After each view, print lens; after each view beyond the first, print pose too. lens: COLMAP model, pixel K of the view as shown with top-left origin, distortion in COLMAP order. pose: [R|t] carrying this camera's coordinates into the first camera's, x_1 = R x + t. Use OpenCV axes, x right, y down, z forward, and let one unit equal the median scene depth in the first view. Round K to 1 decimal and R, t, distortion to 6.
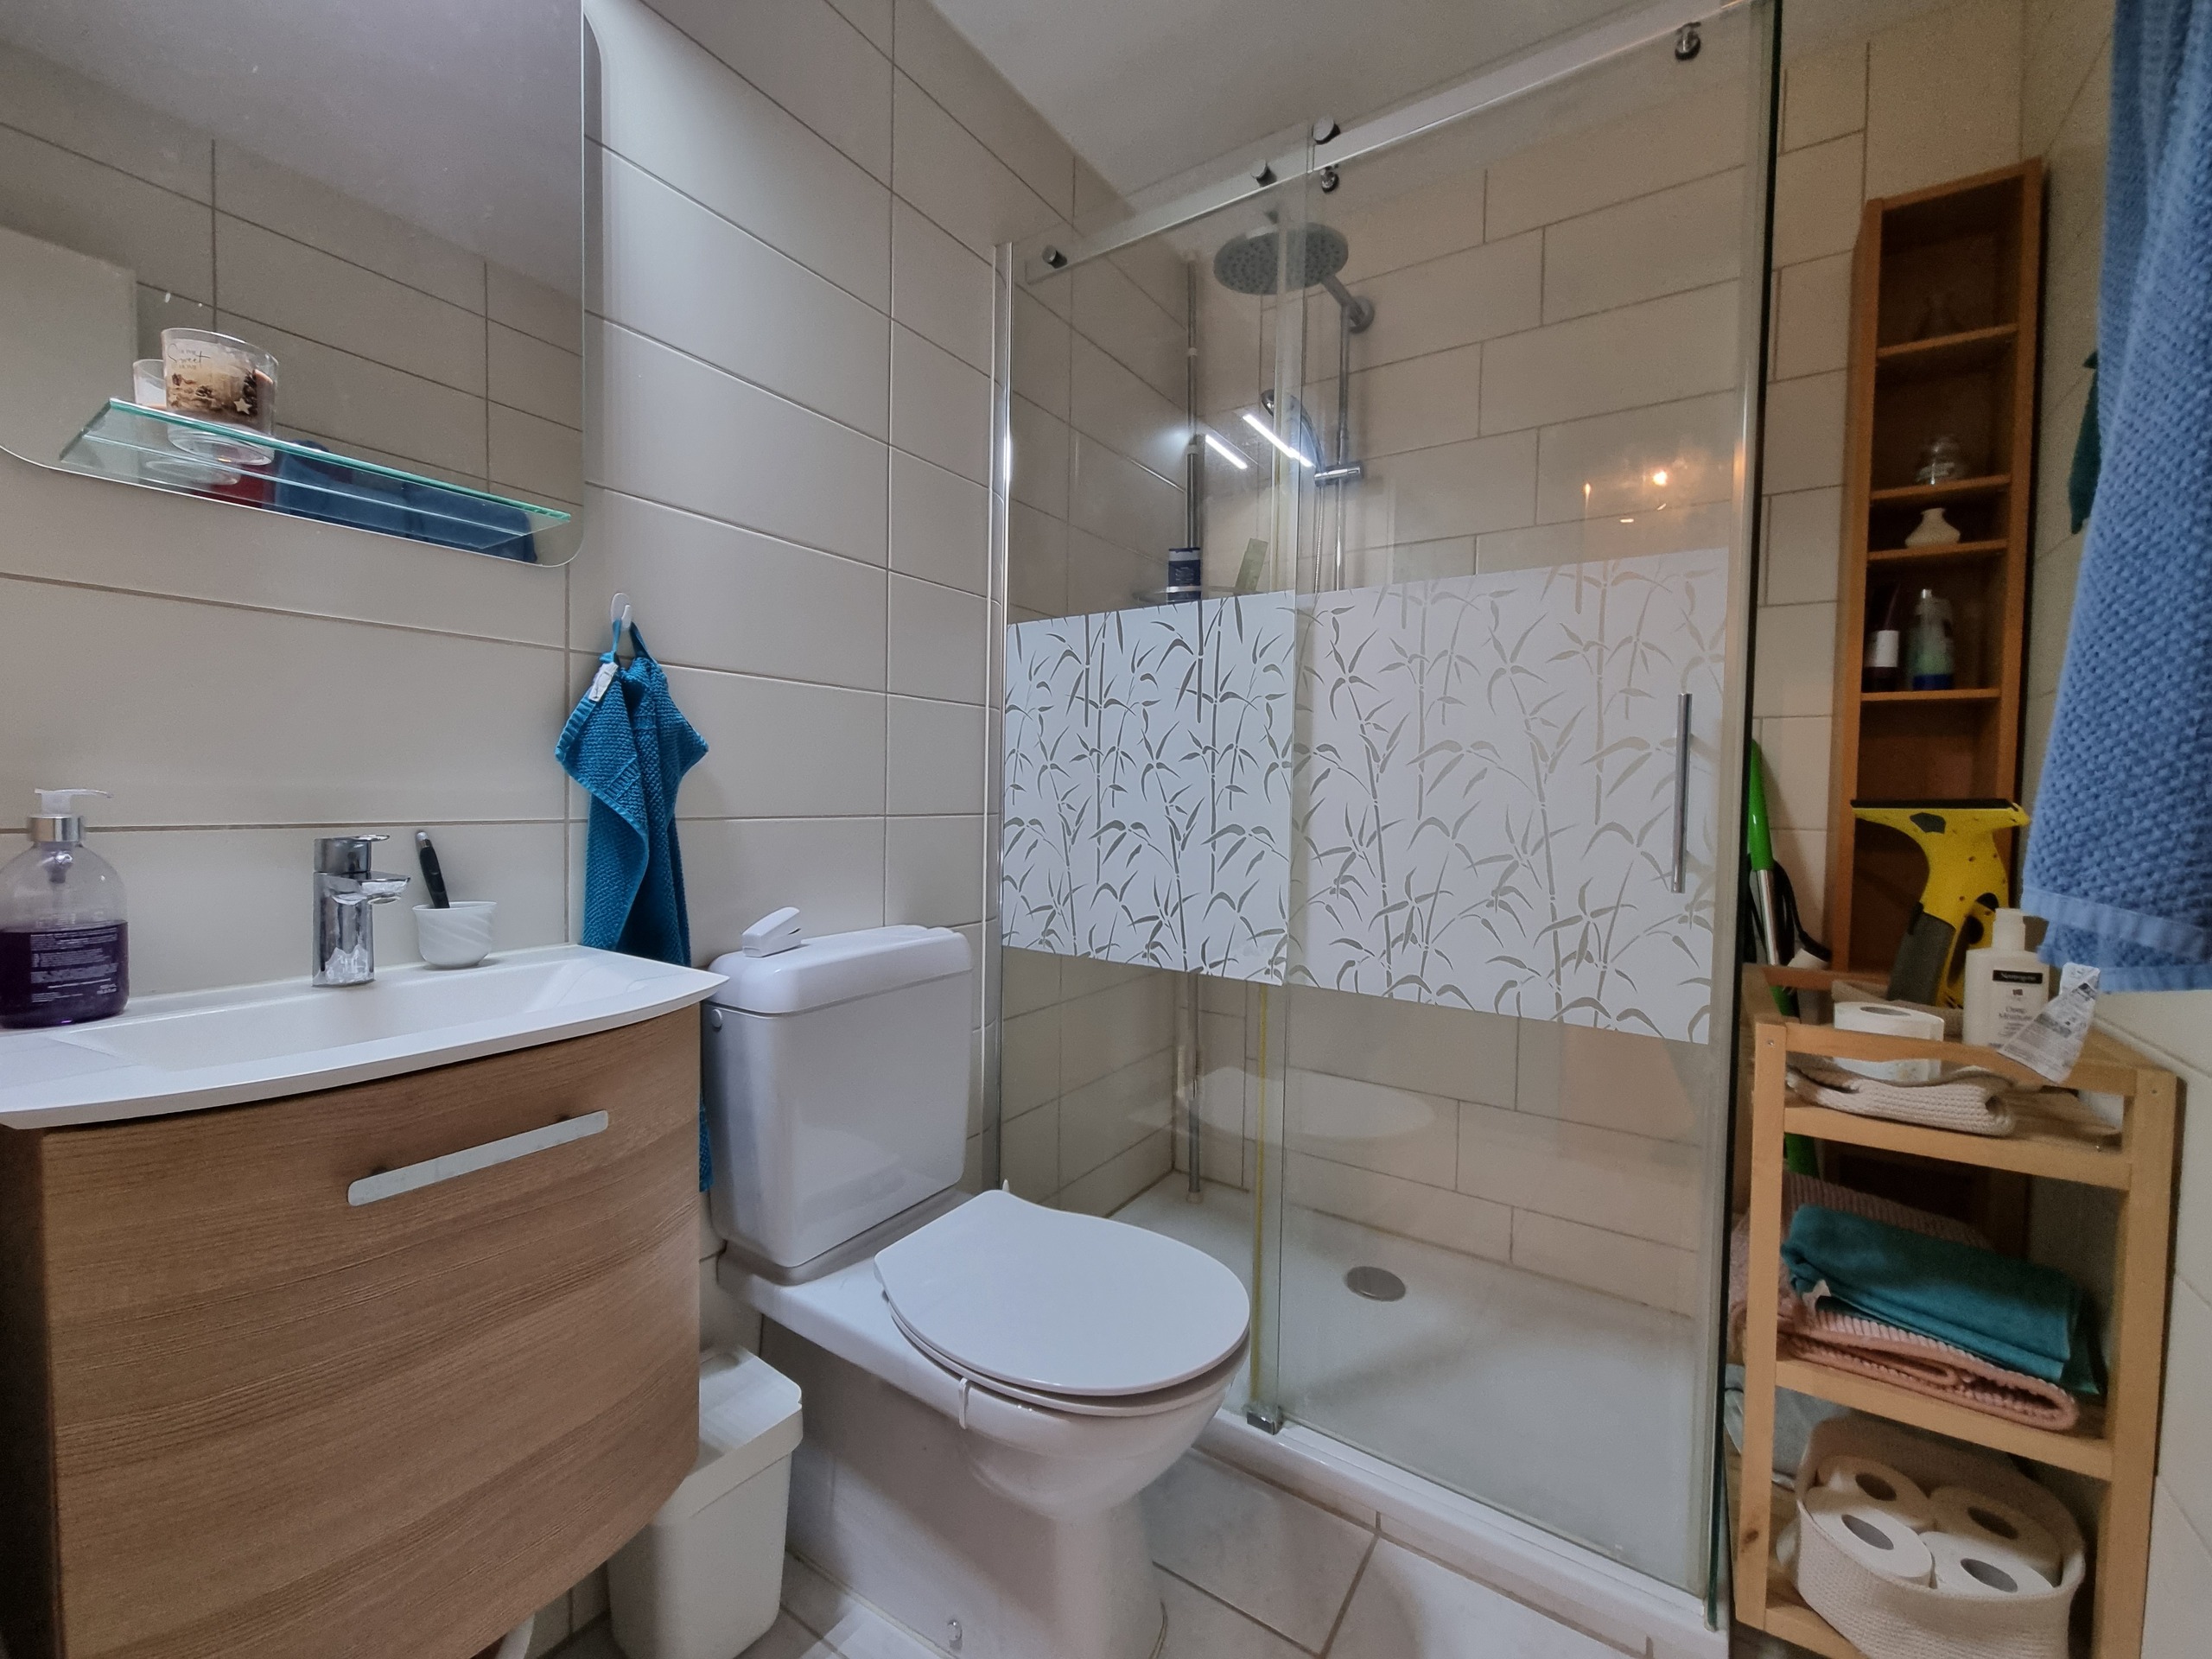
lens RADIAL K [[895.8, 0, 1094.9], [0, 895.8, 830.4], [0, 0, 1]] dist [0.009255, -0.000153]
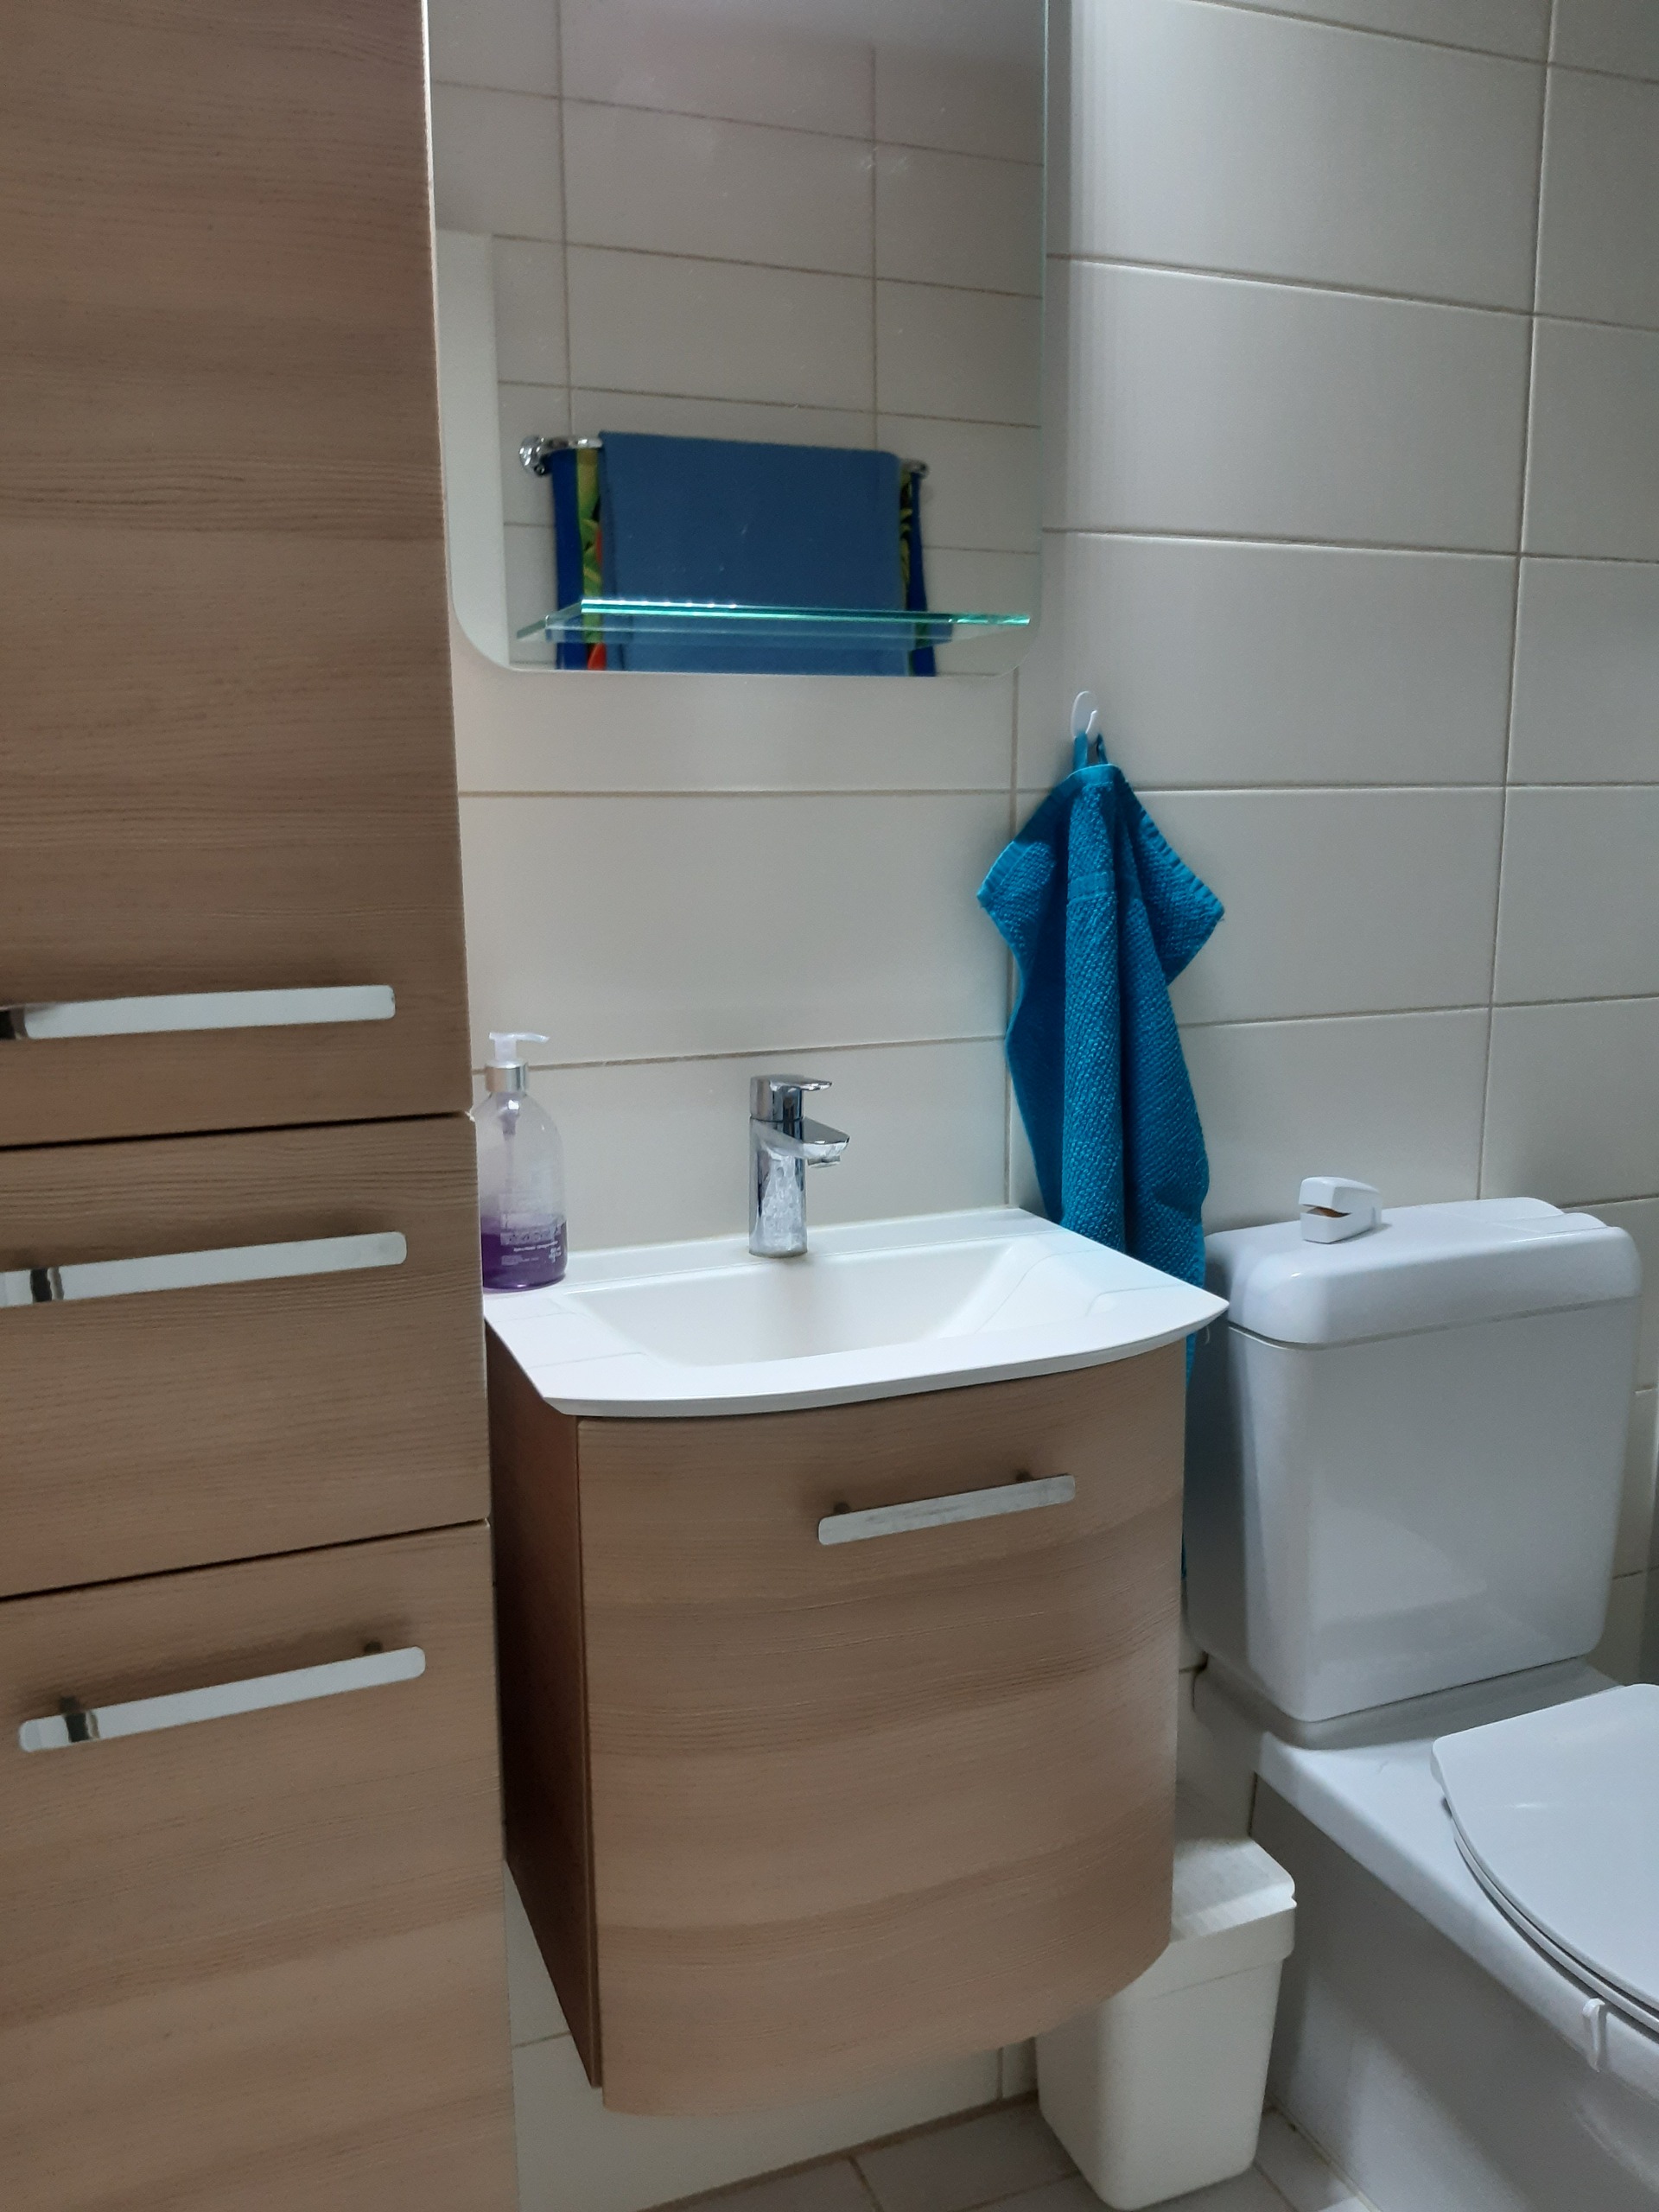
lens RADIAL K [[1715.4, 0, 835.2], [0, 1715.4, 1153.0], [0, 0, 1]] dist [-0.005668, -0.000853]
pose [[0.825376, 0.078100, -0.559155, 0.039947], [0.004070, 0.989537, 0.144222, -0.090380], [0.564568, -0.121313, 0.816423, -0.136860]]
